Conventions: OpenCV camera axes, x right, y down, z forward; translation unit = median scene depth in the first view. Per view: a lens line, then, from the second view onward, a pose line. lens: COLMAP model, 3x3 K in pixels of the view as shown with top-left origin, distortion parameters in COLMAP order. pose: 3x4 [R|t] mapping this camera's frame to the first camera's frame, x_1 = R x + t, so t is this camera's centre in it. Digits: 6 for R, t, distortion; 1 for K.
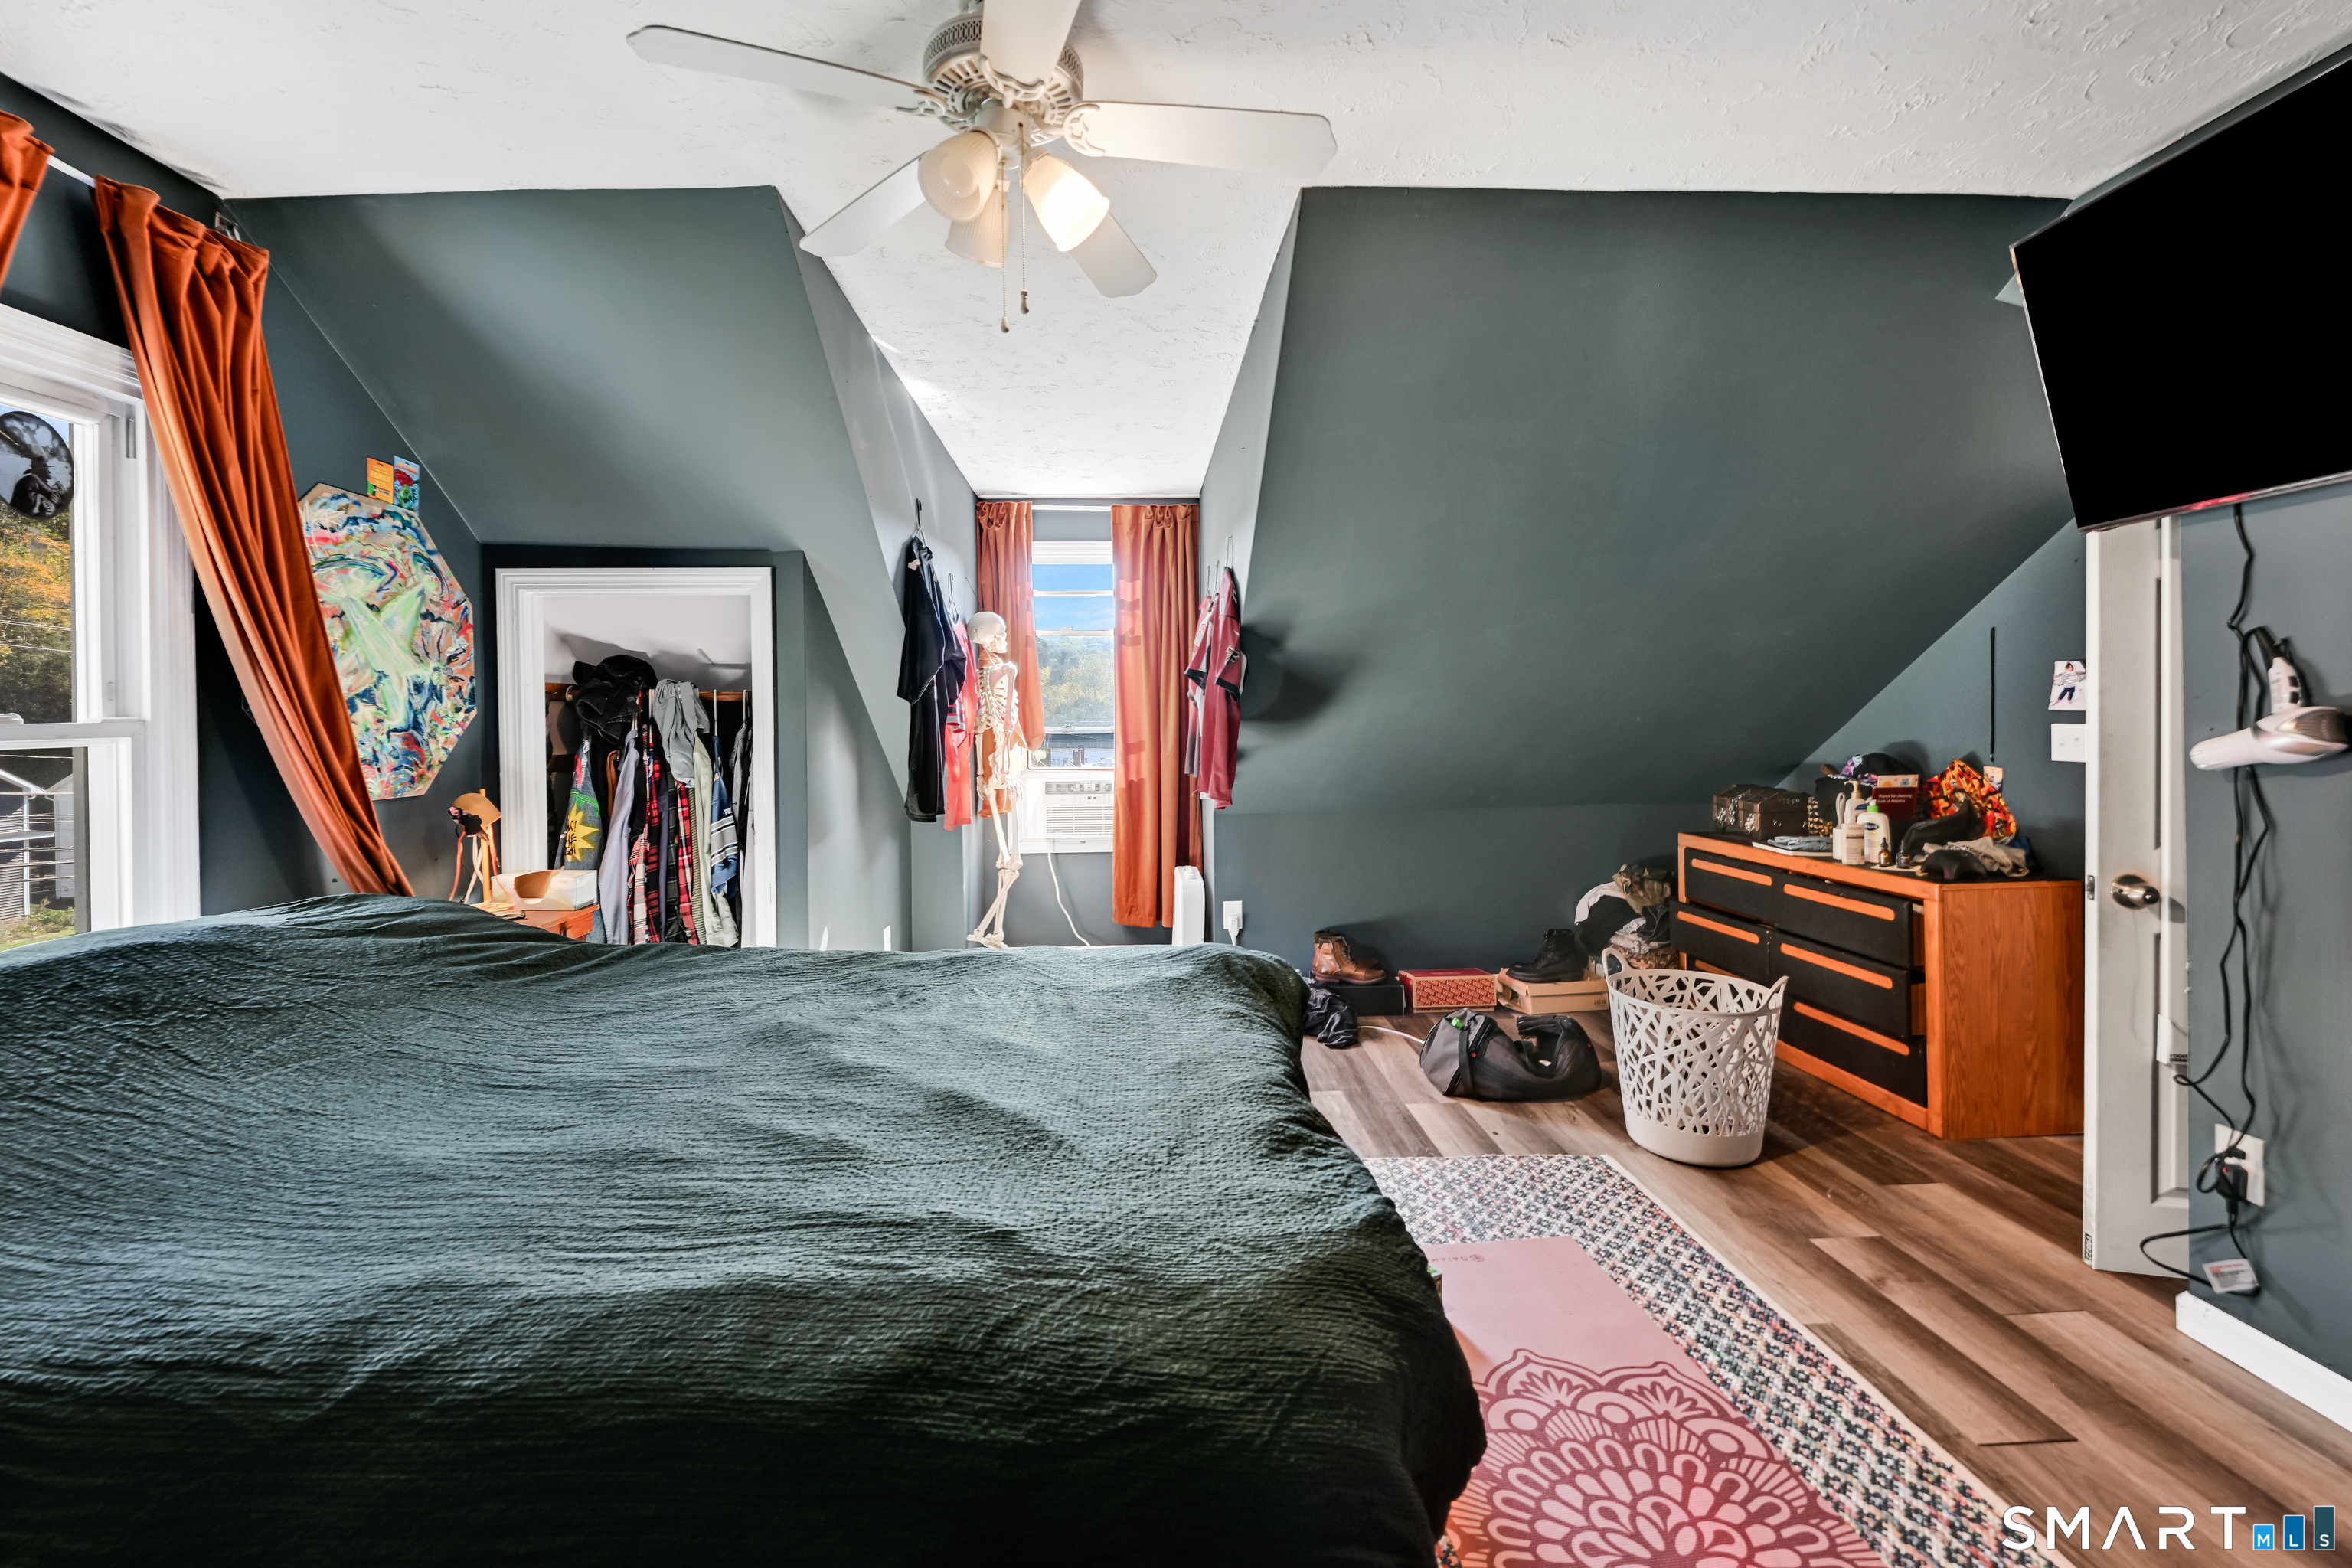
lens RADIAL K [[967.1, 0, 1165.6], [0, 967.1, 726.3], [0, 0, 1]] dist [-0.002835, -0.000145]
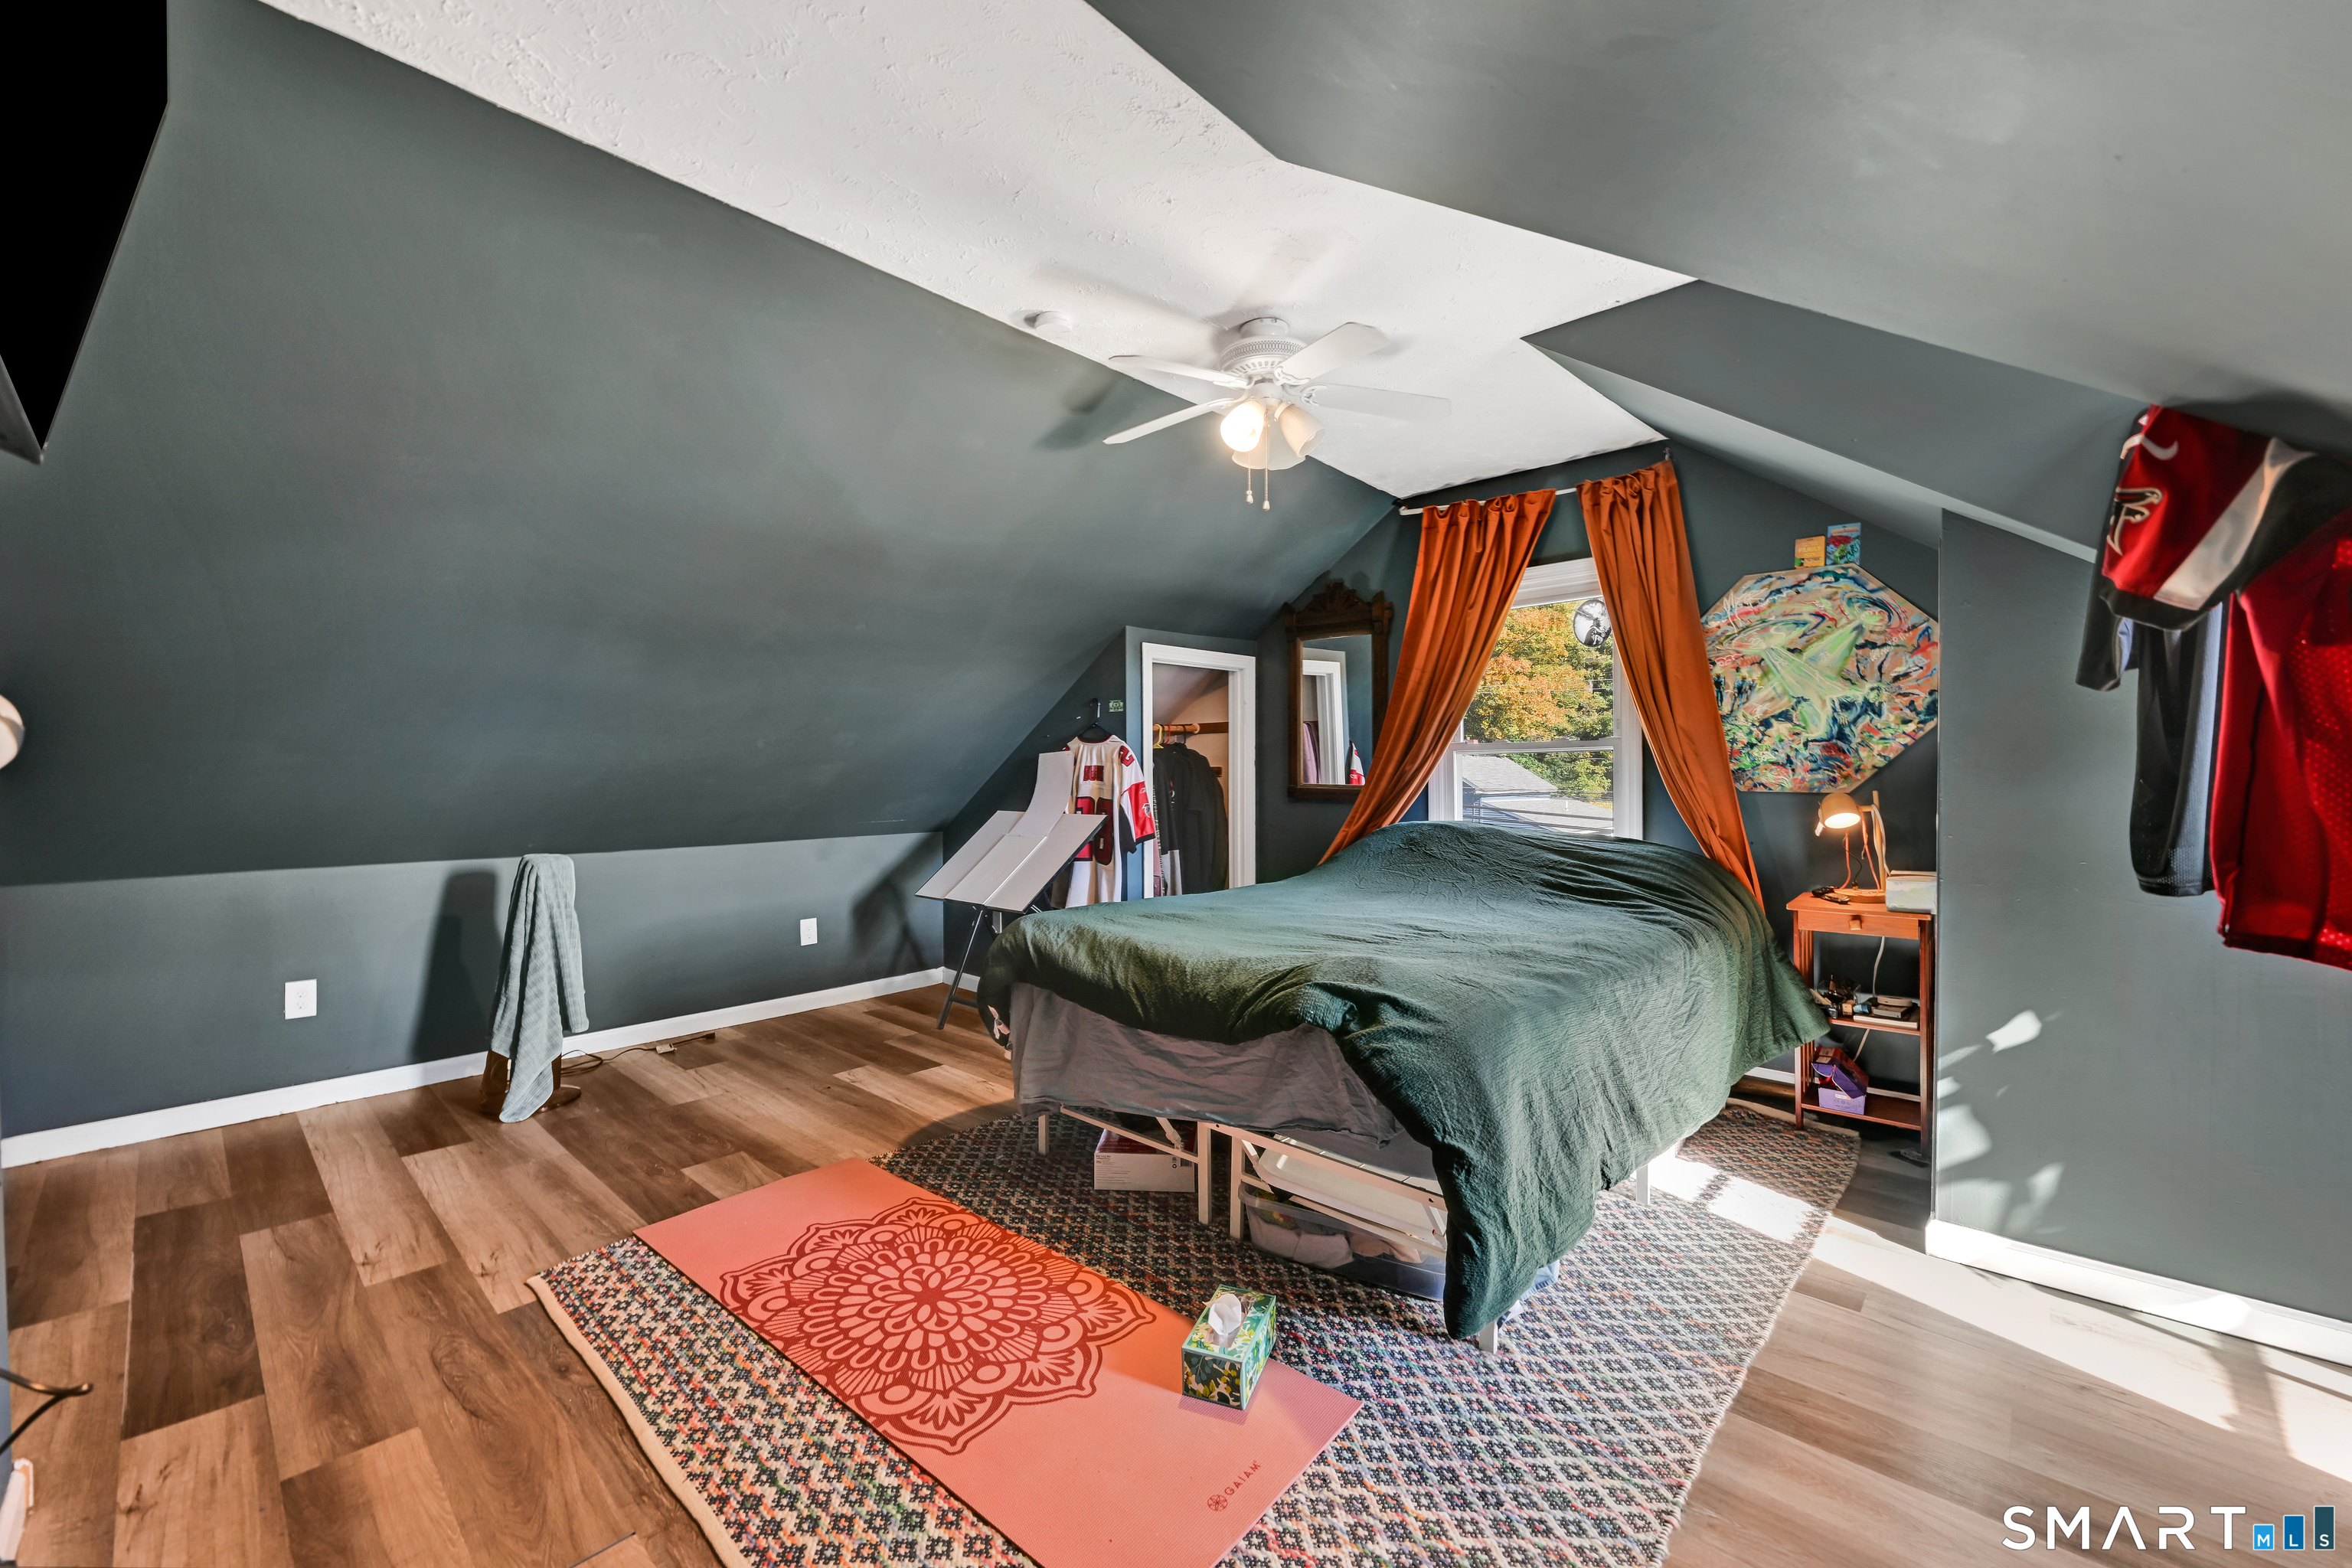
lens RADIAL K [[967.1, 0, 1181.8], [0, 967.1, 785.4], [0, 0, 1]] dist [-0.002835, -0.000145]
pose [[-0.705860, 0.024369, -0.707932, 0.736146], [0.005879, 0.999575, 0.028546, 0.022258], [0.708327, 0.015988, -0.705703, 1.321137]]
